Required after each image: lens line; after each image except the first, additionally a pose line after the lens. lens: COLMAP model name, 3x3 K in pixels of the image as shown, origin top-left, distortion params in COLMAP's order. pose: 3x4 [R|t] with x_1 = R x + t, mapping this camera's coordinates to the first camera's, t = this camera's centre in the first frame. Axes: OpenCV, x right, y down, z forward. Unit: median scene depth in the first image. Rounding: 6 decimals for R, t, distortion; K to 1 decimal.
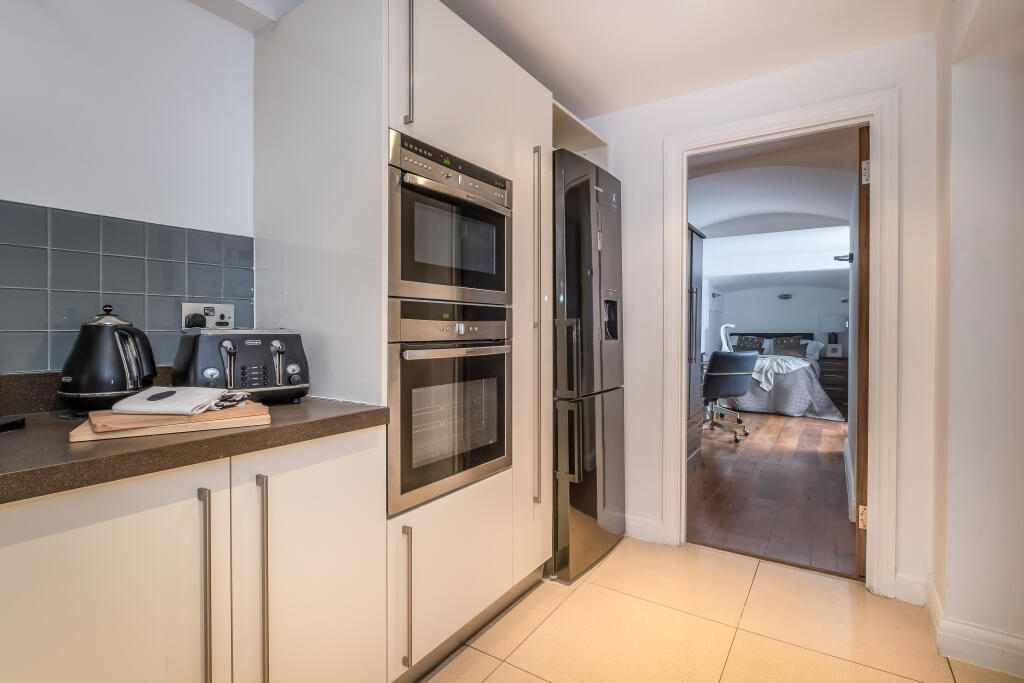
lens RADIAL K [[482.9, 0, 510.4], [0, 482.9, 336.4], [0, 0, 1]] dist [0.000429, -0.000030]
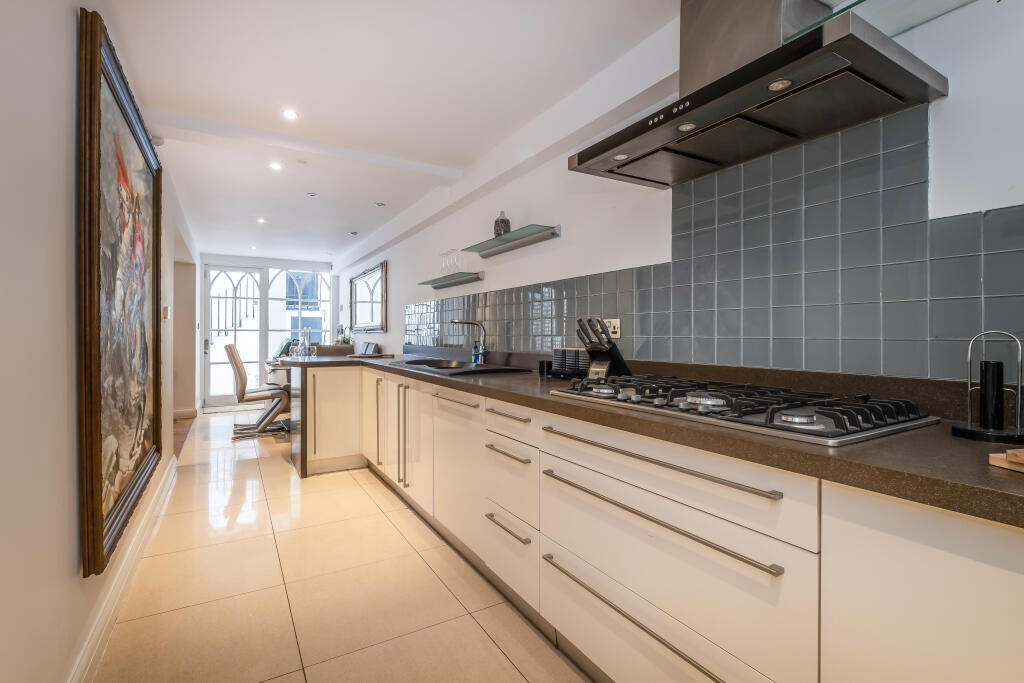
lens RADIAL K [[482.9, 0, 513.5], [0, 482.9, 338.2], [0, 0, 1]] dist [0.000429, -0.000030]
pose [[-0.430584, 0.000687, -0.902550, 0.560719], [-0.013152, 0.999889, 0.007035, -0.009712], [0.902454, 0.014899, -0.430528, 0.877939]]
